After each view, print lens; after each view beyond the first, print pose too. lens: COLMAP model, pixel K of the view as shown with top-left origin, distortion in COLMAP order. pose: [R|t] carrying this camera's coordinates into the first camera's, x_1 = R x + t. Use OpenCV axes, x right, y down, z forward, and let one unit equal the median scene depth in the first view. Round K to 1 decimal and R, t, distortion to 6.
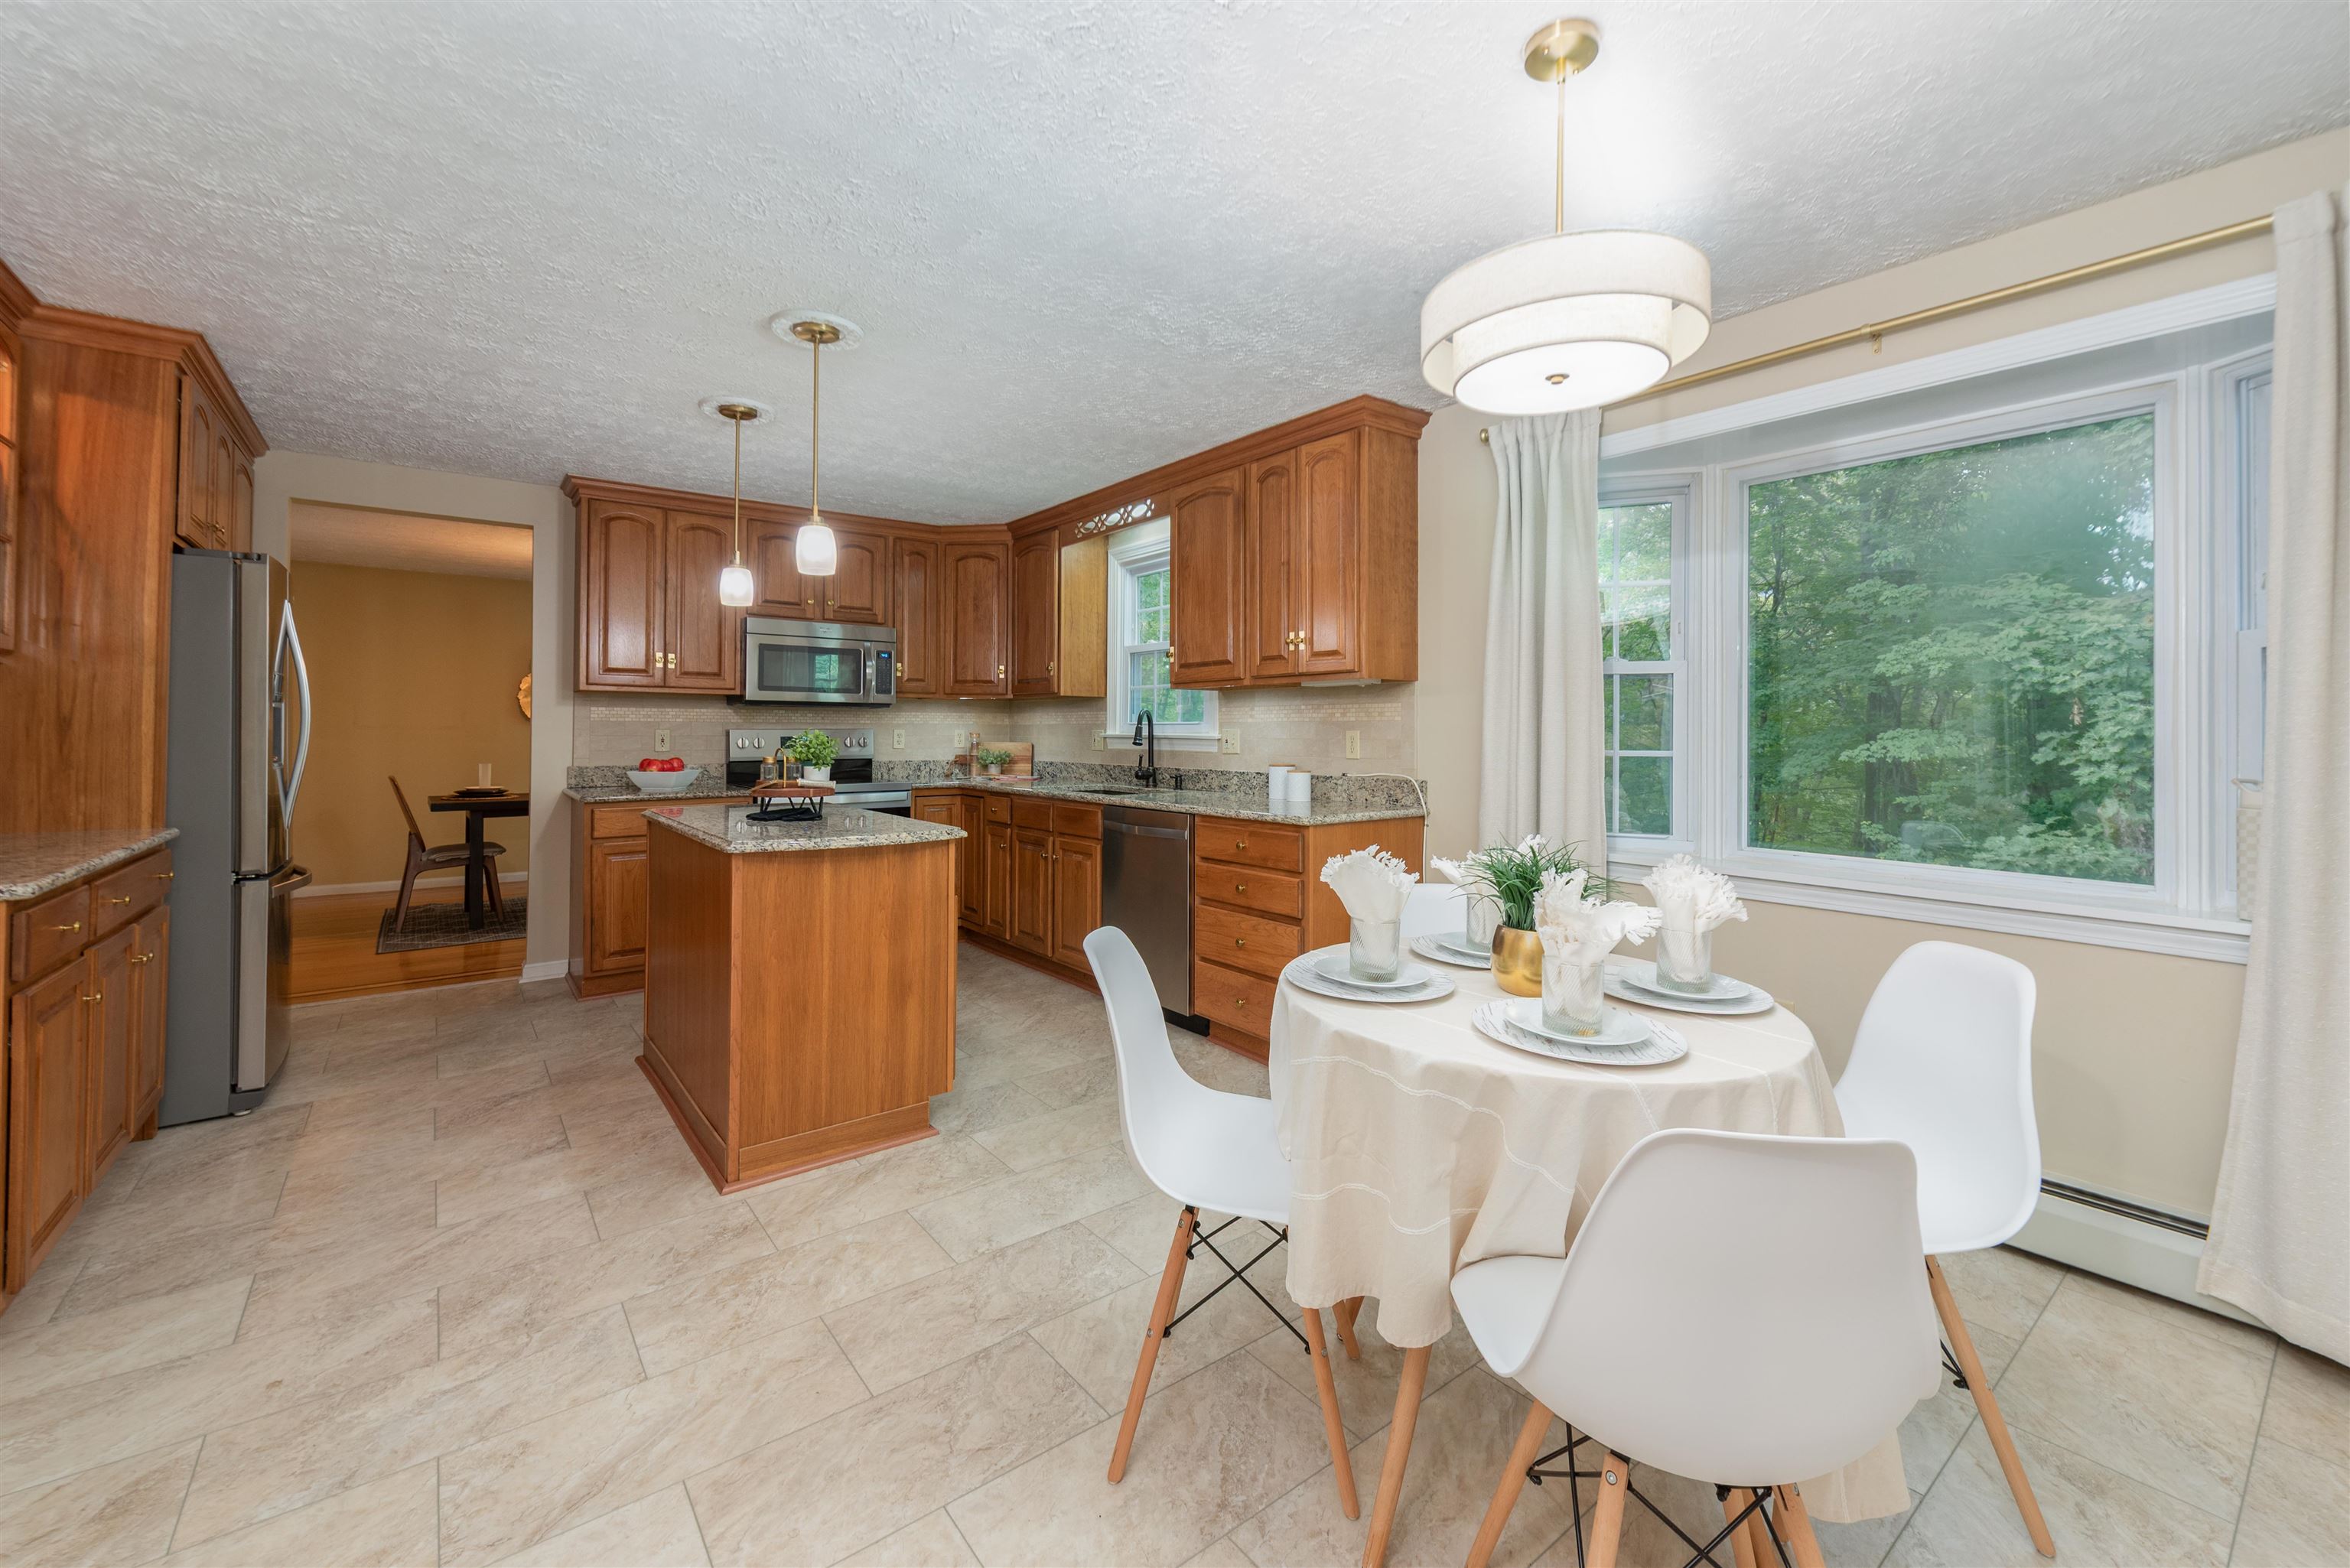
lens RADIAL K [[956.4, 0, 1181.9], [0, 956.4, 712.5], [0, 0, 1]] dist [0.001137, 0.000097]
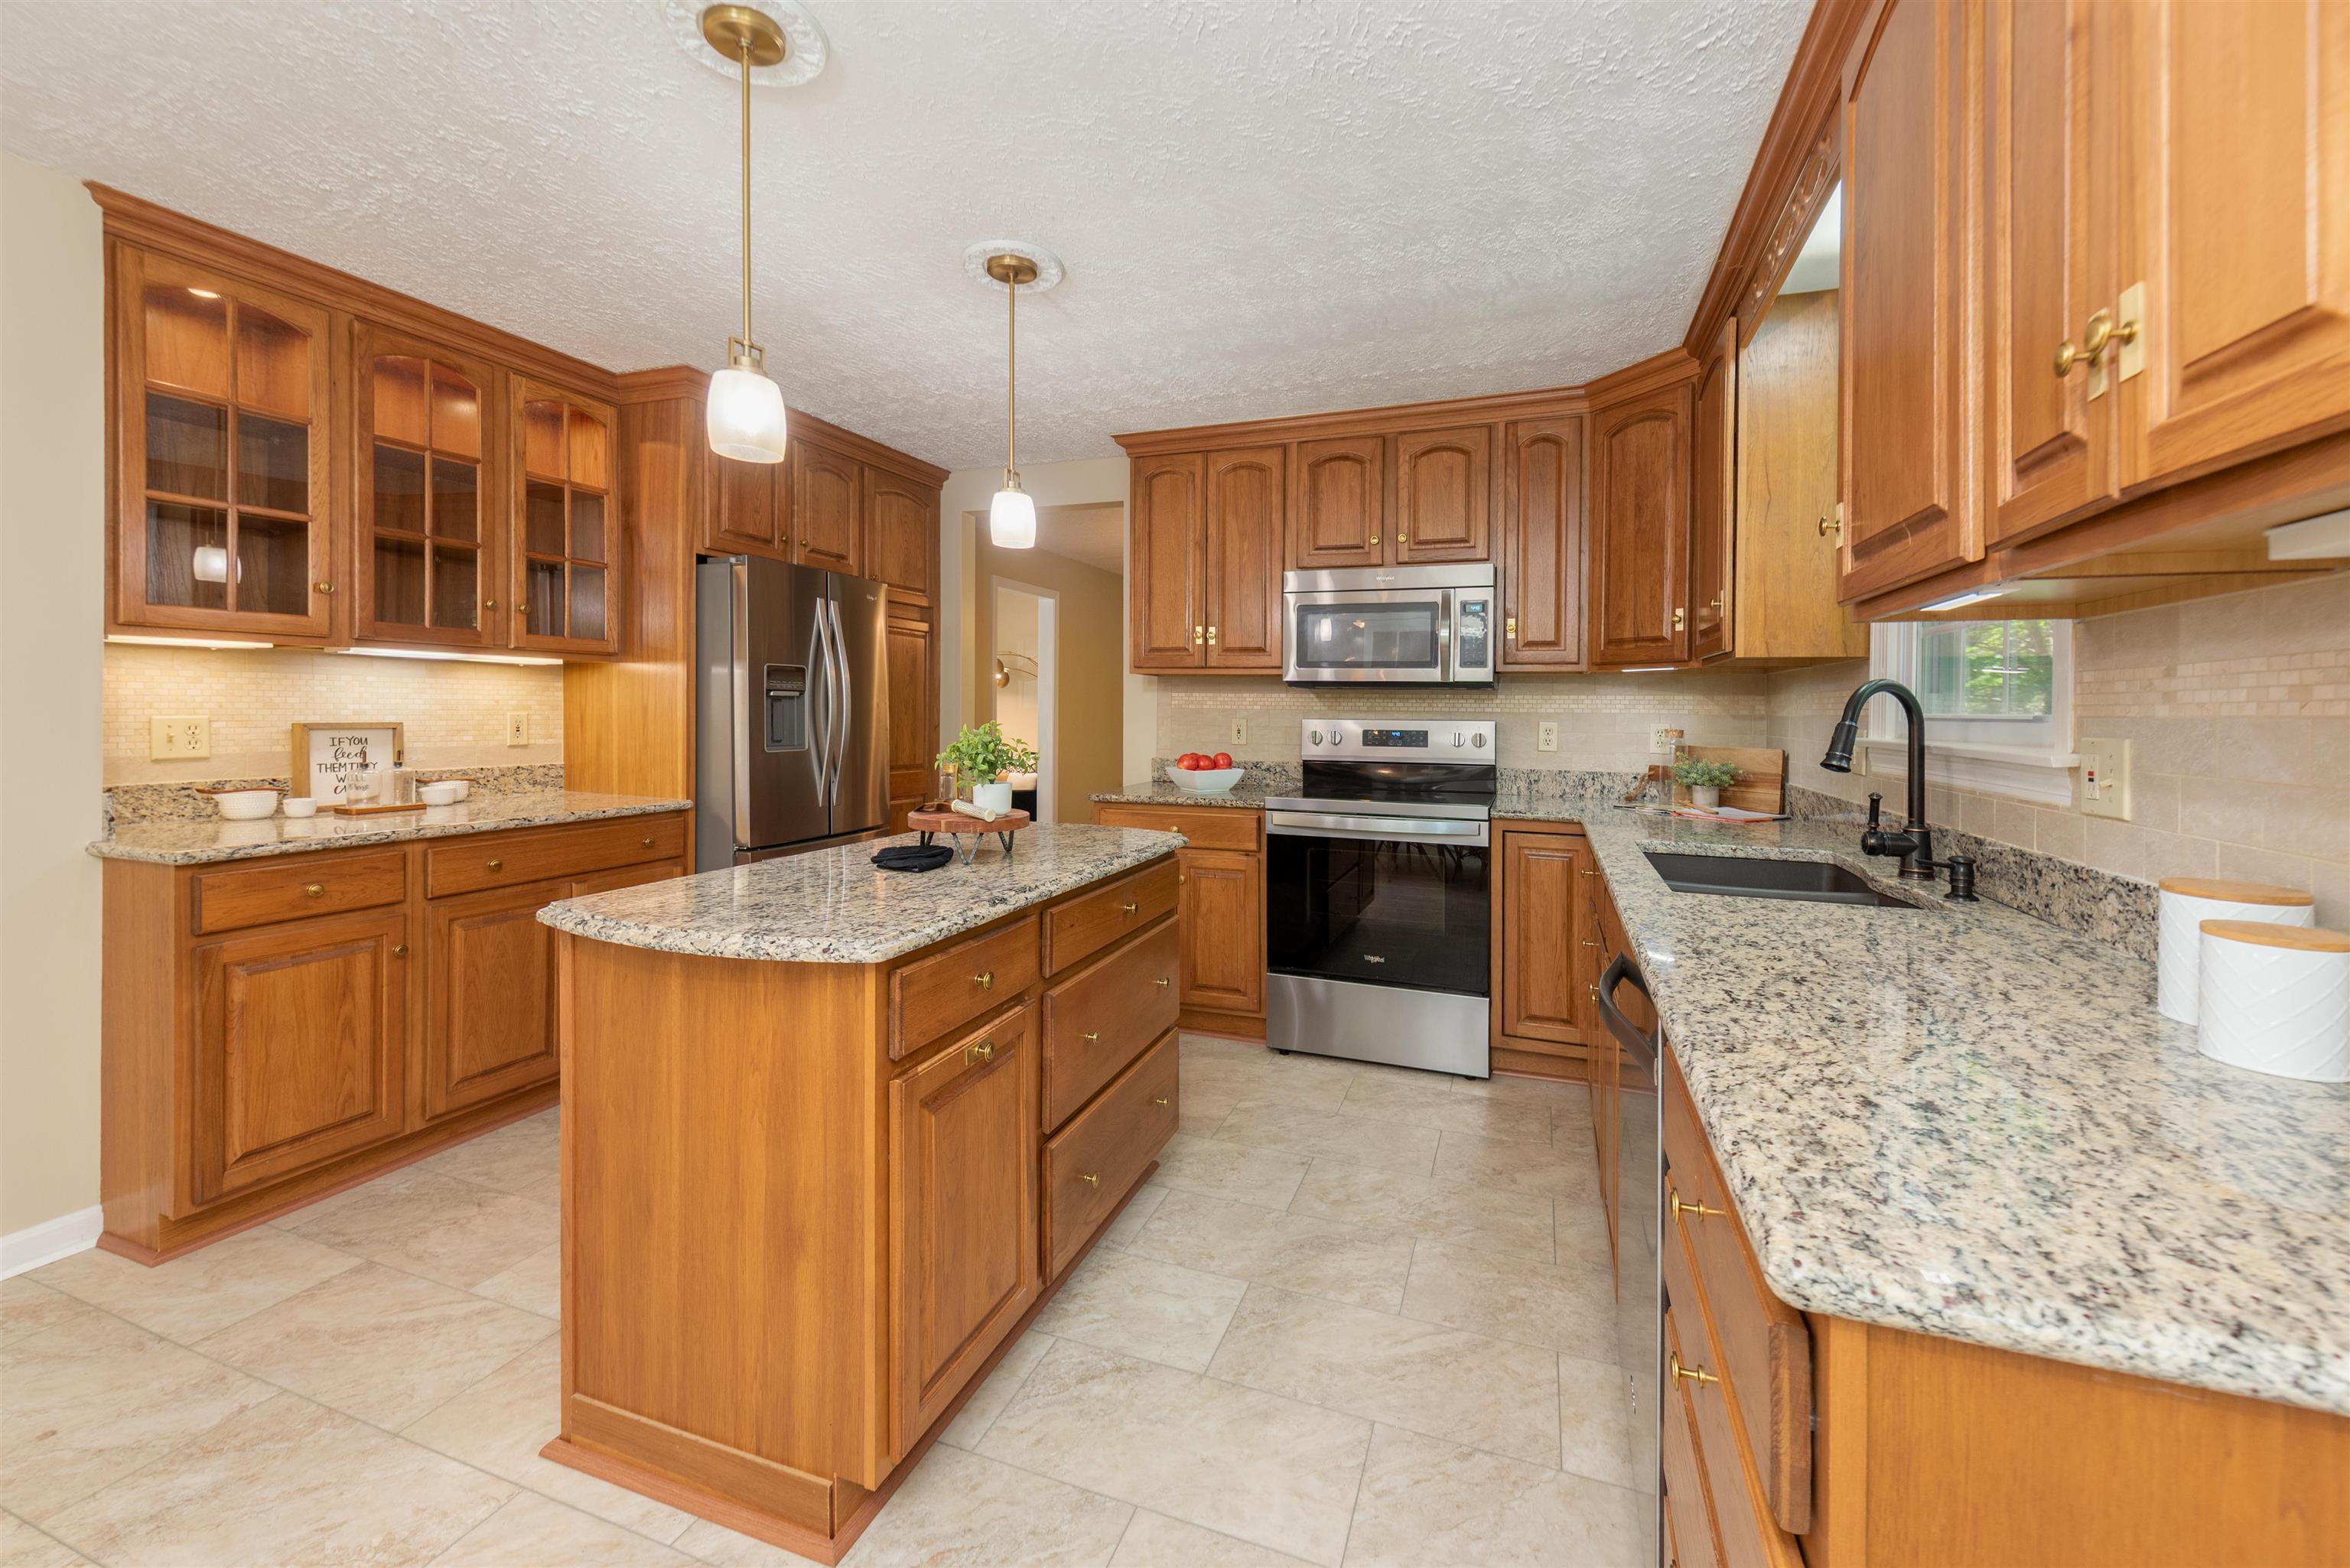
lens RADIAL K [[956.4, 0, 1181.9], [0, 956.4, 712.5], [0, 0, 1]] dist [0.001137, 0.000097]
pose [[0.525534, 0.006042, -0.850751, 0.156500], [0.007268, 0.999906, 0.011591, 0.002431], [0.850741, -0.012275, 0.525441, 0.564791]]
